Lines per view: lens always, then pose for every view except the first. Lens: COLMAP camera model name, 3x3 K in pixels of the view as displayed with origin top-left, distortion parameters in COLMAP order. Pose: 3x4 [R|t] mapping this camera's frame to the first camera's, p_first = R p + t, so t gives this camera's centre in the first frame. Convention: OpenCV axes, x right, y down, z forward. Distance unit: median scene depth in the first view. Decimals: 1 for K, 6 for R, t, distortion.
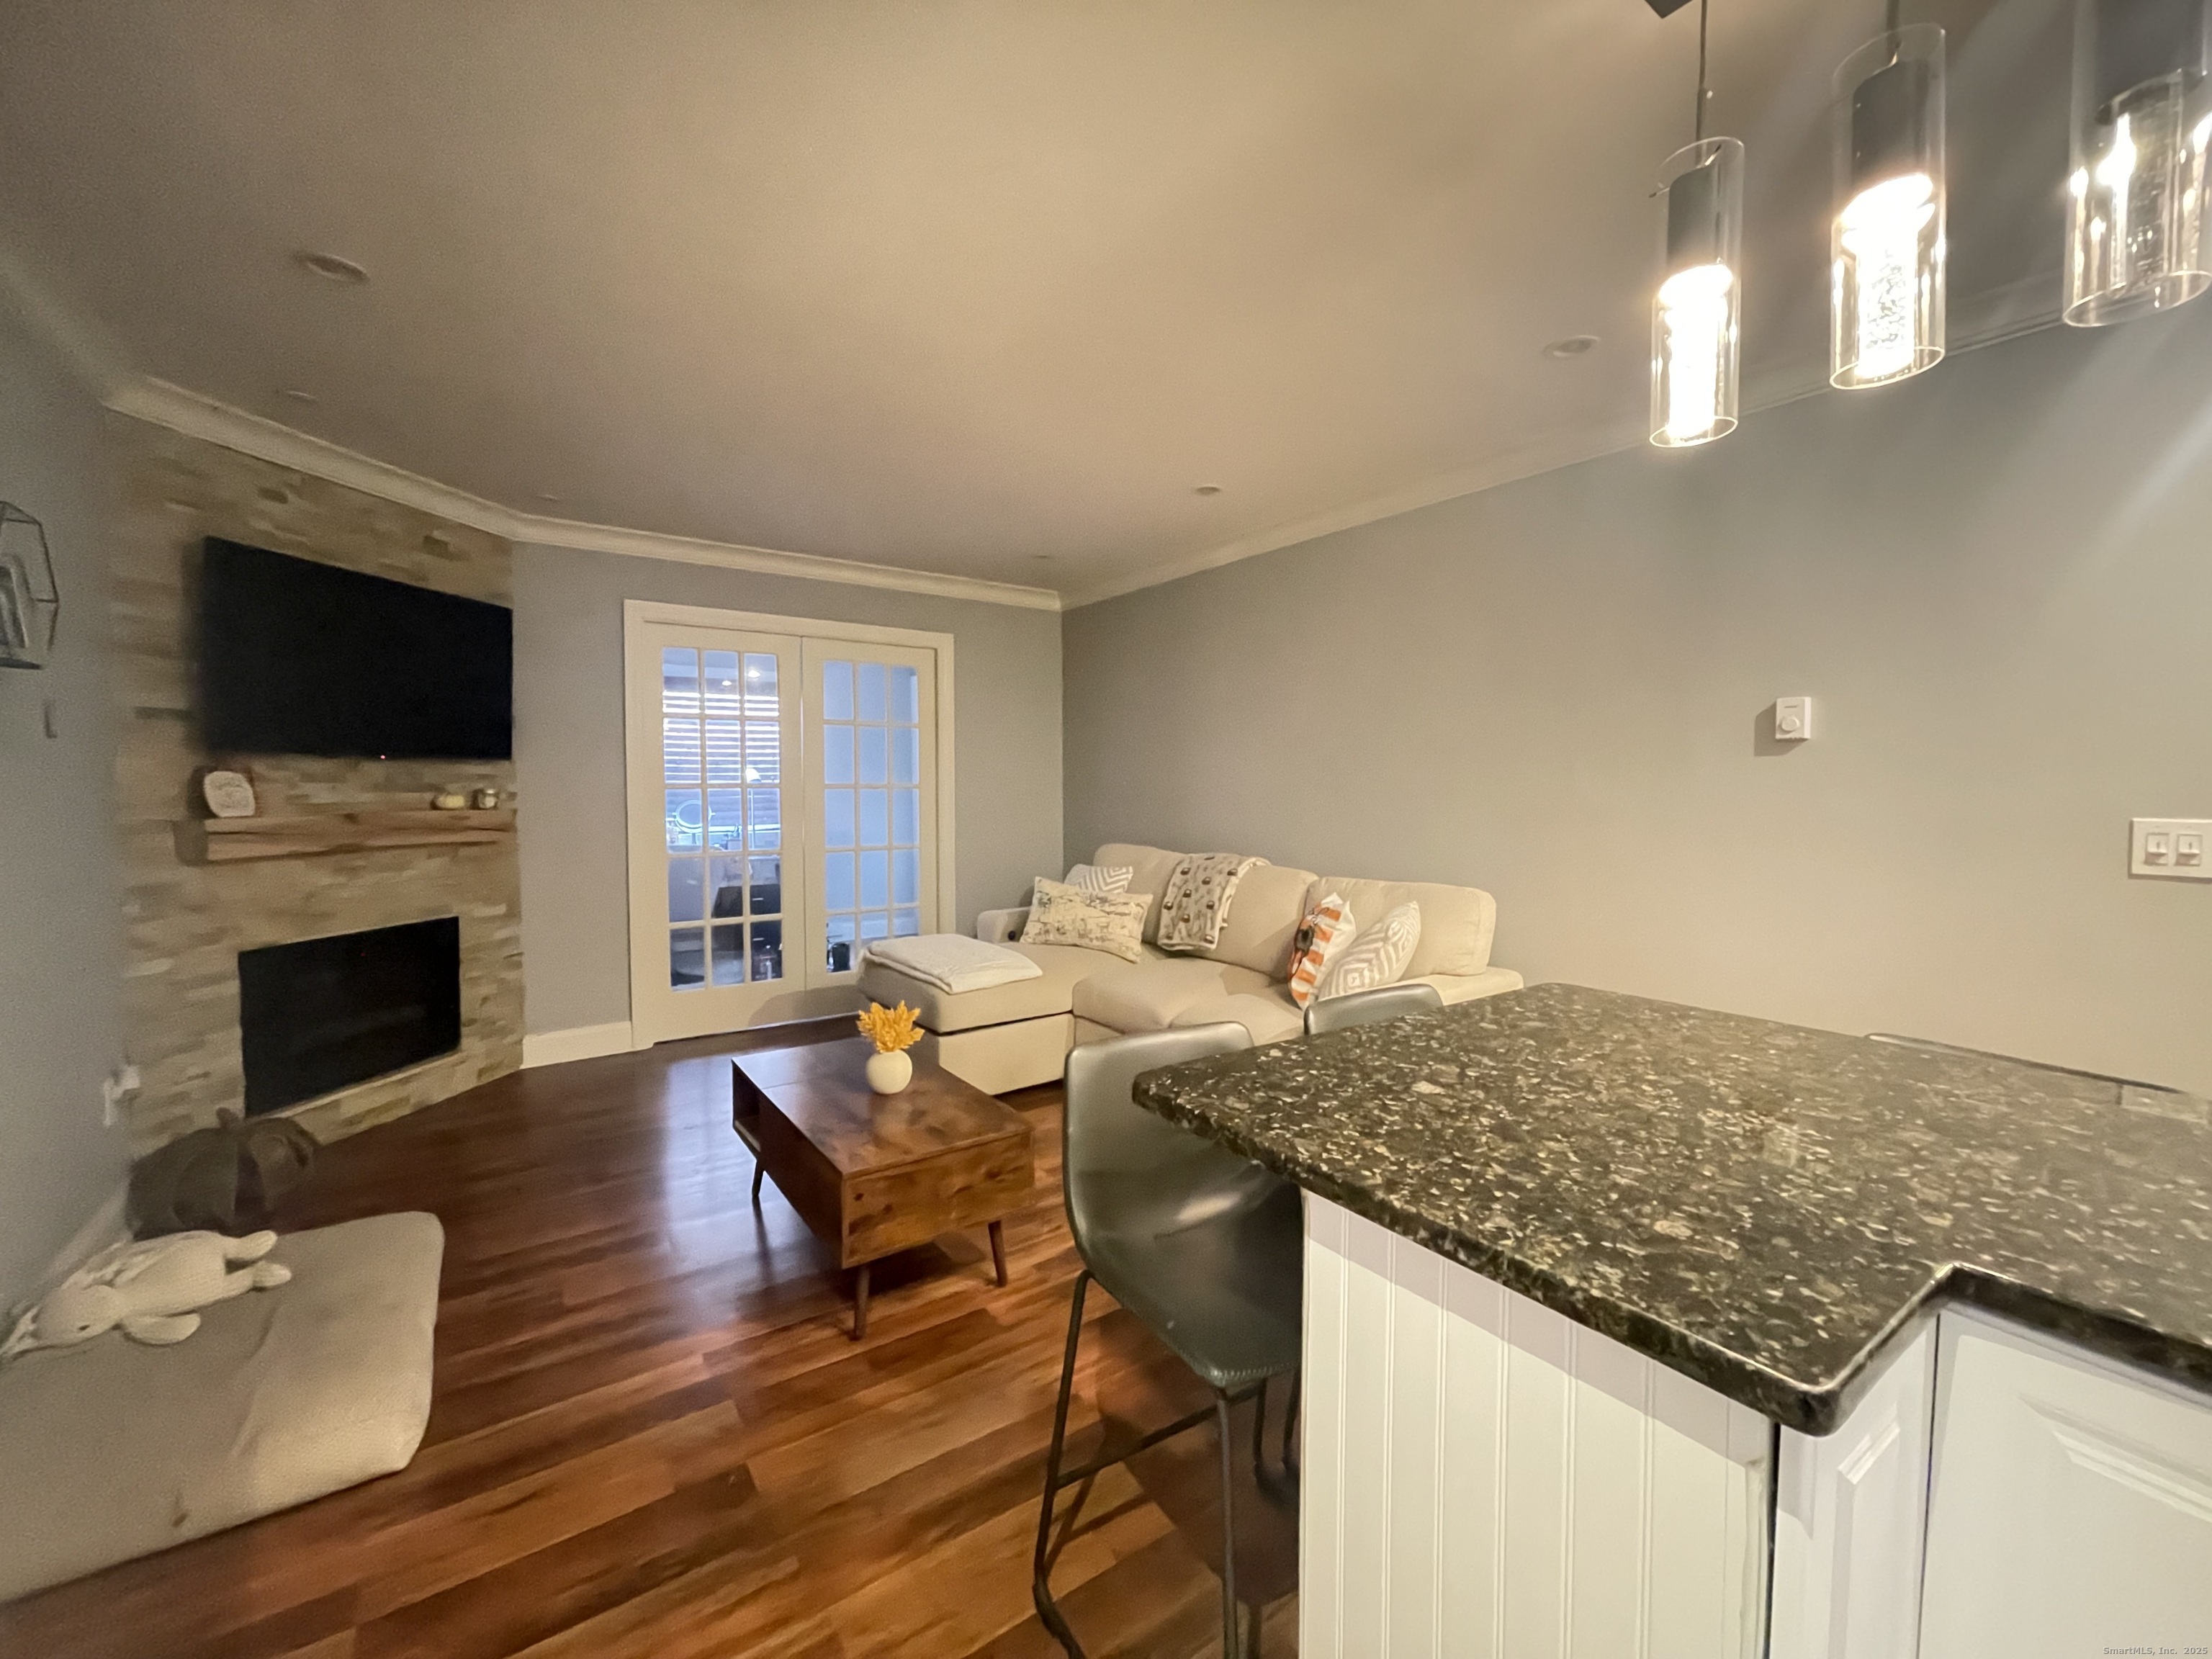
lens RADIAL K [[898.7, 0, 1138.1], [0, 898.7, 830.4], [0, 0, 1]] dist [0.000604, 0.000049]
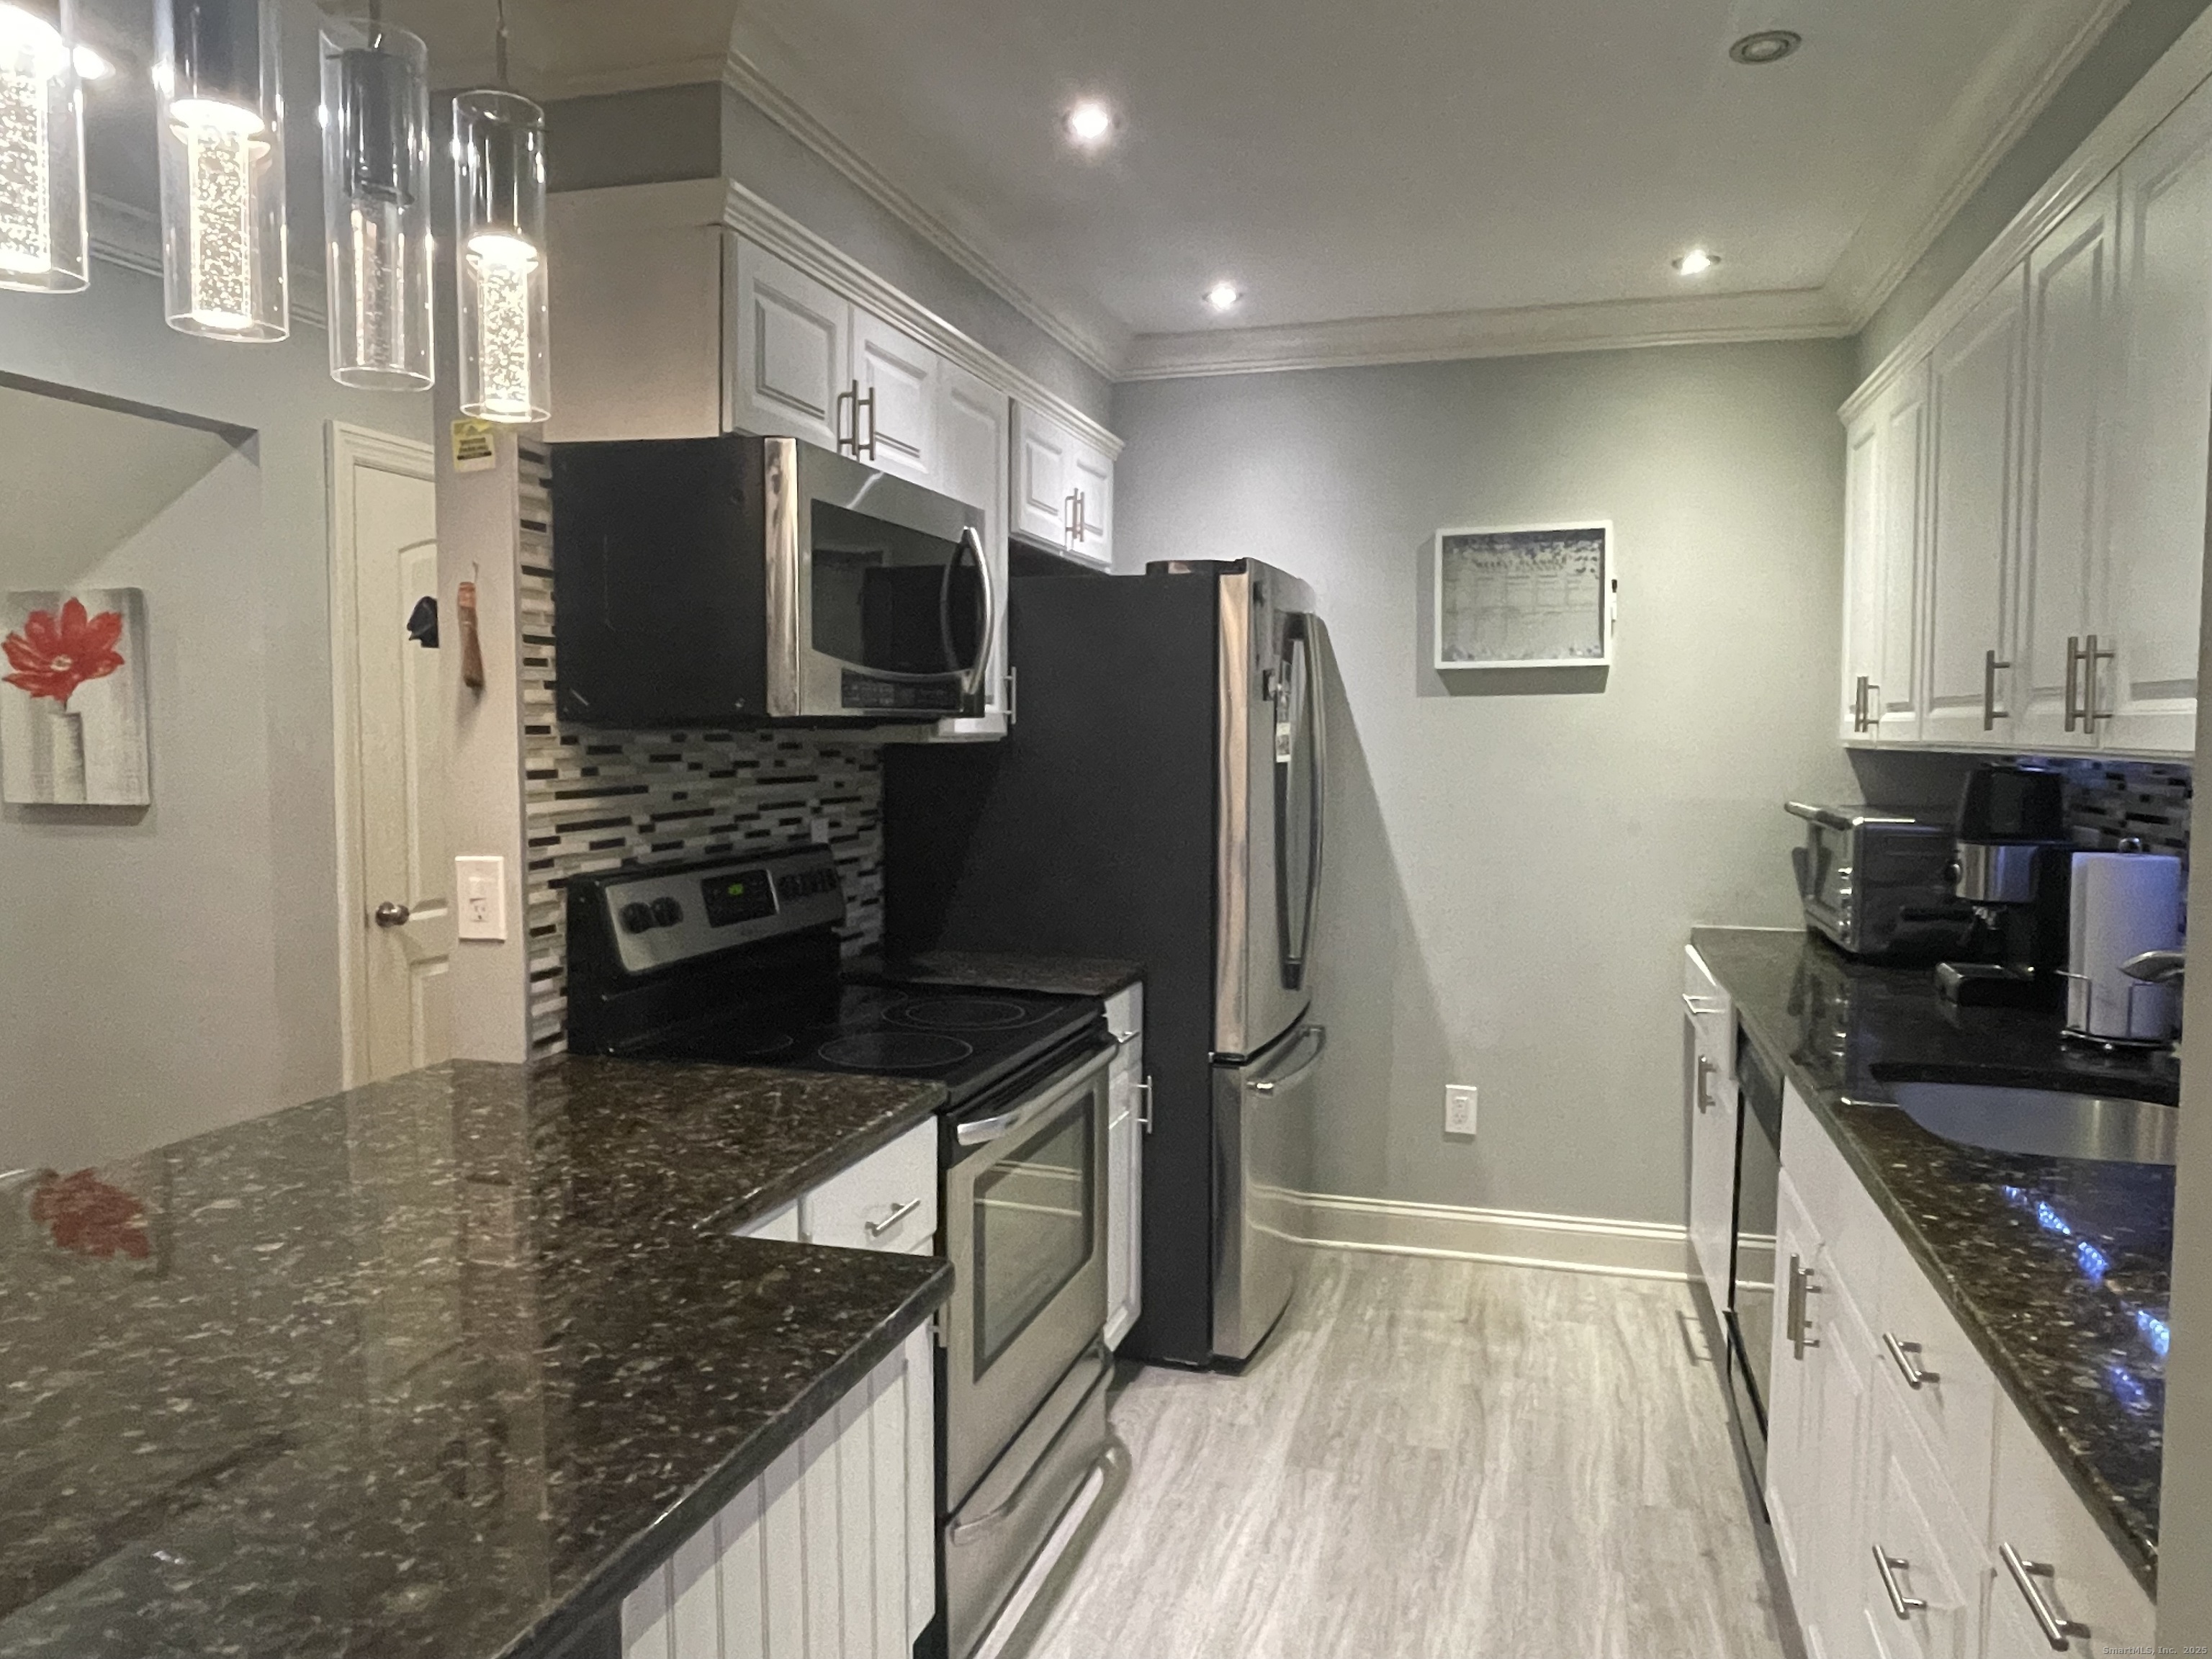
lens RADIAL K [[1471.8, 0, 1116.0], [0, 1471.8, 819.3], [0, 0, 1]] dist [-0.012383, -0.004439]
pose [[-0.607367, -0.058838, 0.792239, -0.184973], [0.028356, 0.995012, 0.095637, -0.047430], [-0.793915, 0.080552, -0.602669, 0.308468]]
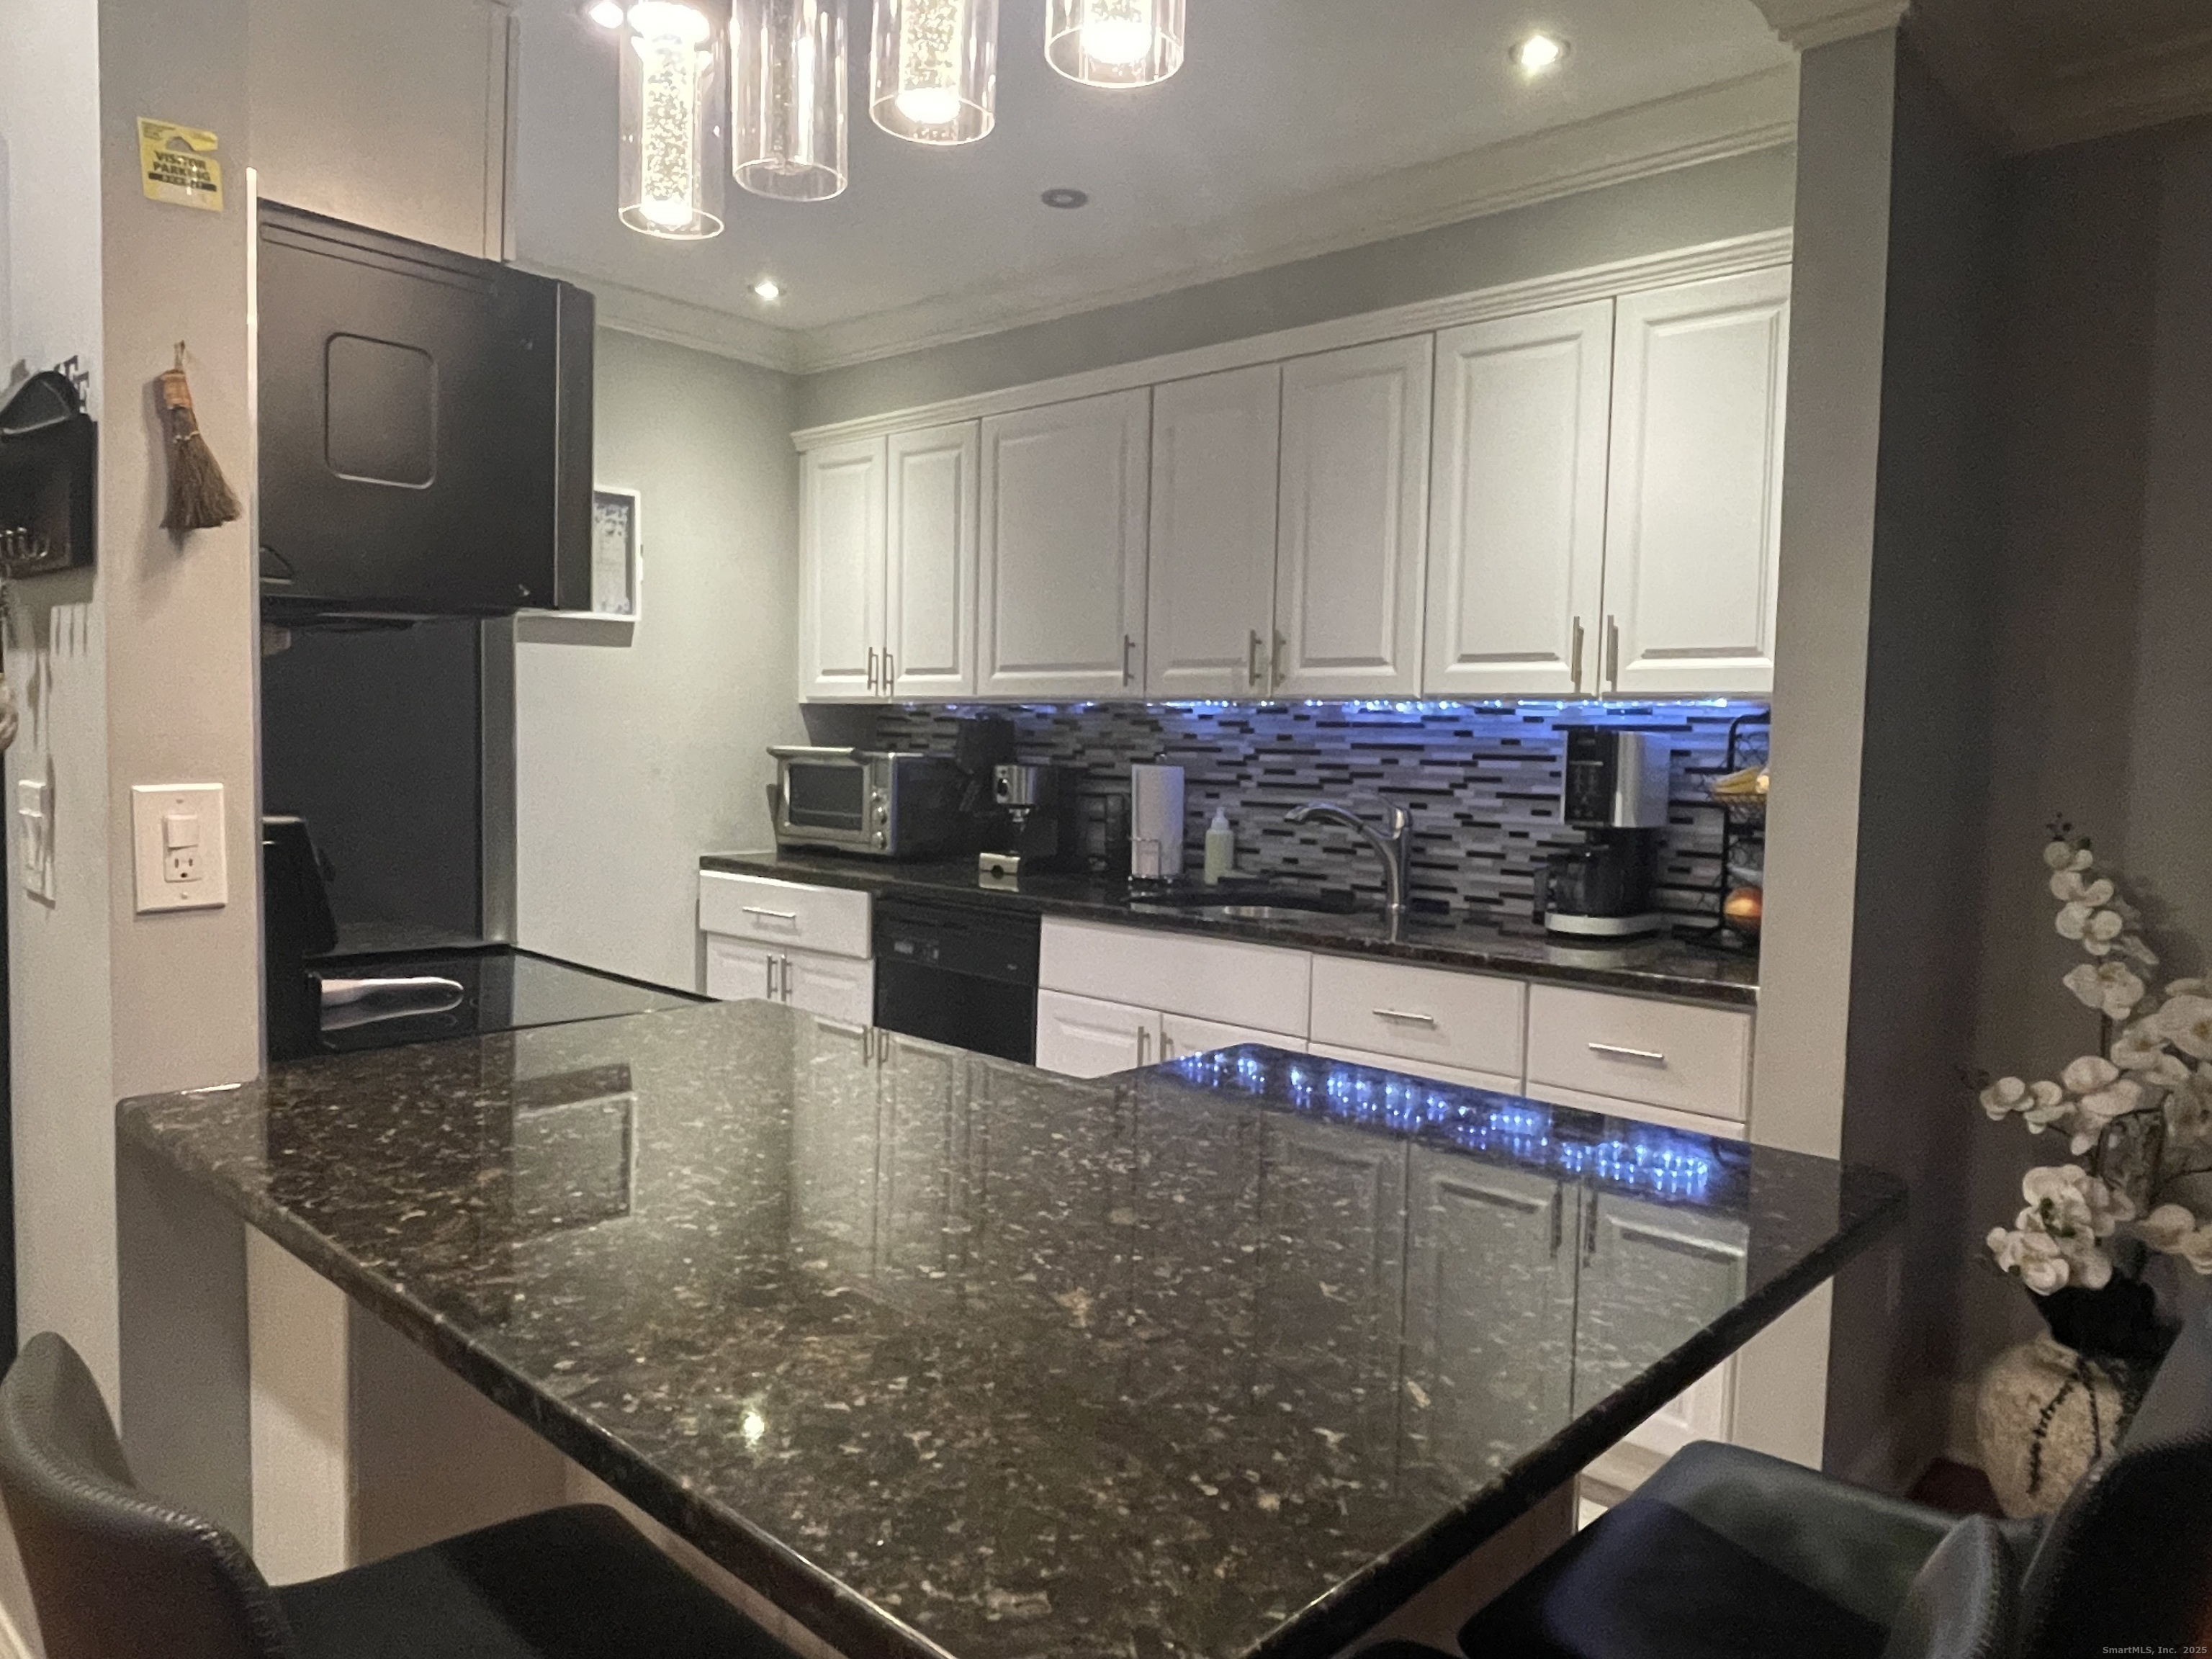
lens RADIAL K [[1471.8, 0, 1120.8], [0, 1471.8, 824.8], [0, 0, 1]] dist [-0.012383, -0.004439]
pose [[-0.981516, -0.022357, -0.190069, 0.232570], [-0.042350, 0.993904, 0.101786, -0.024792], [0.186635, 0.107954, -0.976480, 0.570080]]
